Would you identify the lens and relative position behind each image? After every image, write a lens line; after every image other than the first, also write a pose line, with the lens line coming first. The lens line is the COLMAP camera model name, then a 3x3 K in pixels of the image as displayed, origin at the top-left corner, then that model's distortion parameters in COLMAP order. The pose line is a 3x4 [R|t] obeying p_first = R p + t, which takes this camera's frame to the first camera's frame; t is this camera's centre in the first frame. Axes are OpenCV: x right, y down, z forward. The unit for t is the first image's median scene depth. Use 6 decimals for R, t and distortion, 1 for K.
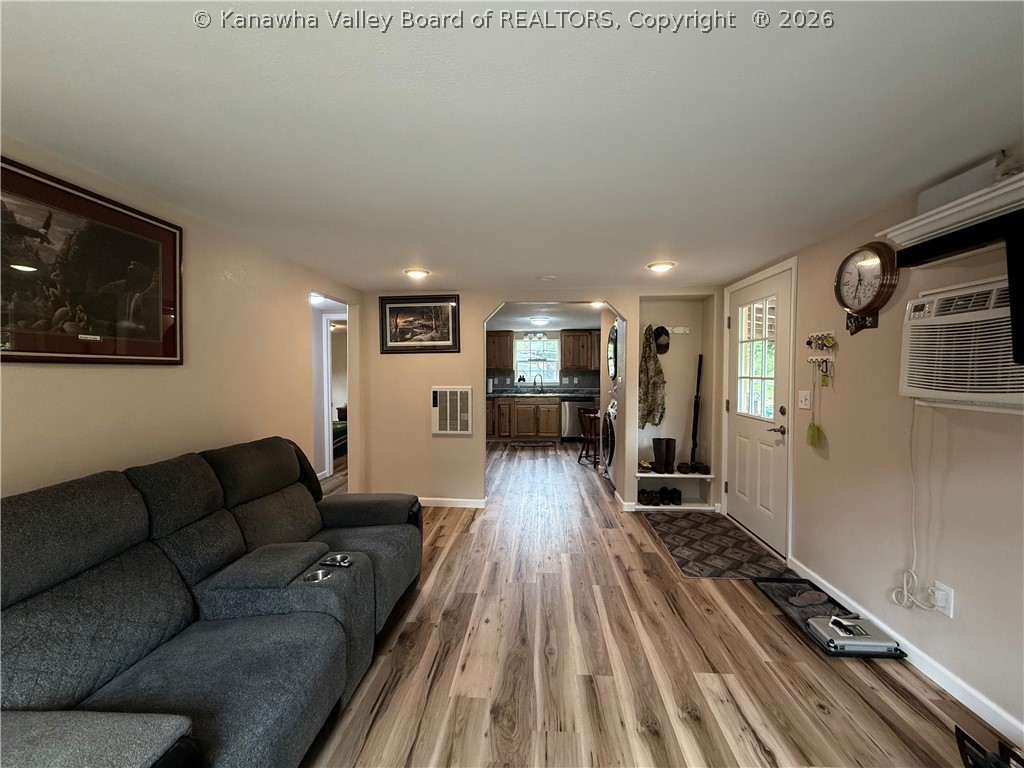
lens RADIAL K [[406.9, 0, 512.0], [0, 406.9, 384.0], [0, 0, 1]] dist [0.002081, 0.000117]
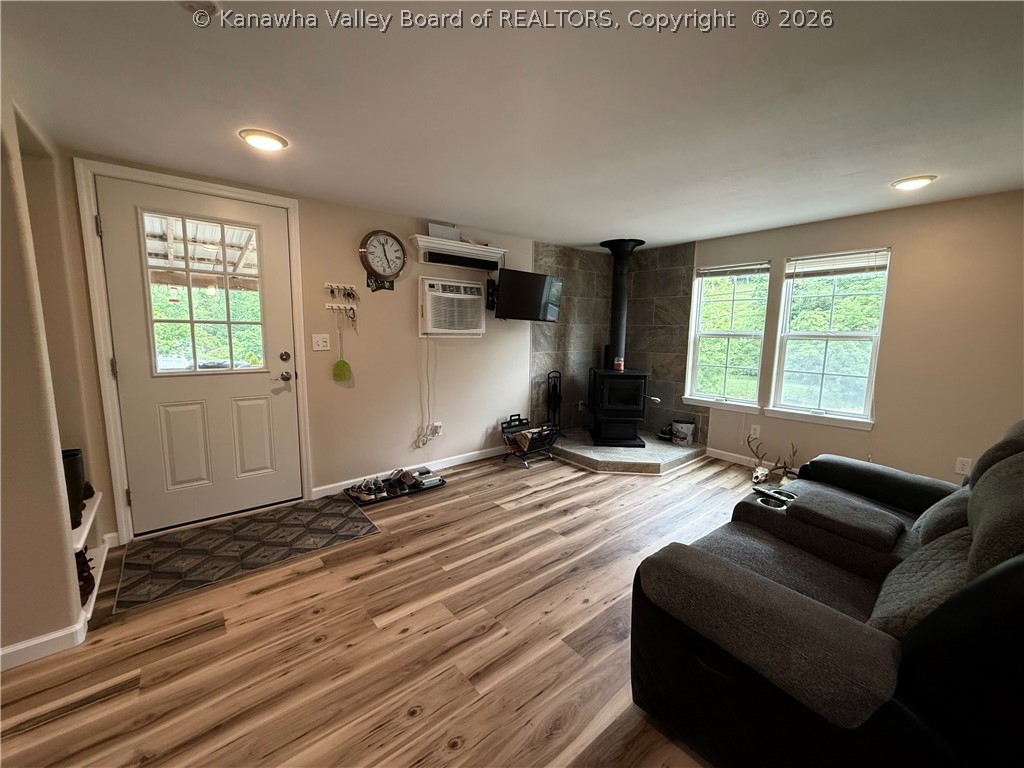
lens RADIAL K [[406.9, 0, 512.0], [0, 406.9, 384.0], [0, 0, 1]] dist [0.002081, 0.000117]
pose [[-0.695746, -0.095411, 0.711922, -0.474381], [0.015667, 0.988887, 0.147840, -0.005413], [-0.718117, 0.114013, -0.686520, 1.495928]]
